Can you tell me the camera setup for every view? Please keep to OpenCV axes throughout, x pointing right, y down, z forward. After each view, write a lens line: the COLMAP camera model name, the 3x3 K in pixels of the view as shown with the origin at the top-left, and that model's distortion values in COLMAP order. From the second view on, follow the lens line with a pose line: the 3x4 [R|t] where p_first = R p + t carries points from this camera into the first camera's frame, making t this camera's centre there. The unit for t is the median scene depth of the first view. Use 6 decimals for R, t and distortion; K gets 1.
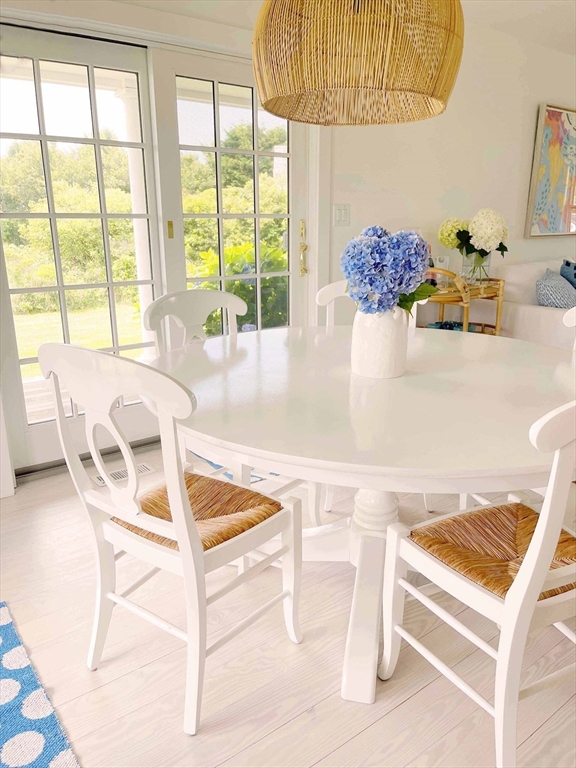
lens RADIAL K [[570.5, 0, 288.0], [0, 570.5, 384.0], [0, 0, 1]] dist [0.065809, -0.088710]
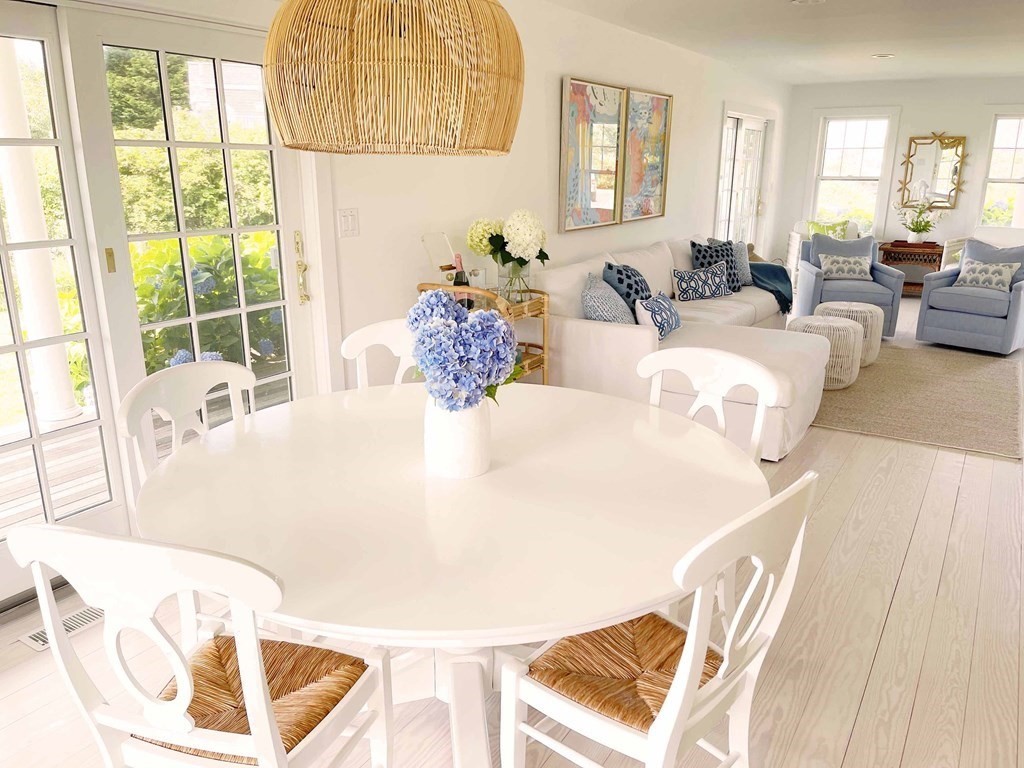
lens RADIAL K [[760.6, 0, 512.0], [0, 760.6, 384.0], [0, 0, 1]] dist [0.065809, -0.088710]
pose [[0.937516, -0.091487, 0.335698, -0.064432], [0.091585, 0.995675, 0.015577, -0.076387], [-0.335672, 0.016142, 0.941841, -0.031249]]
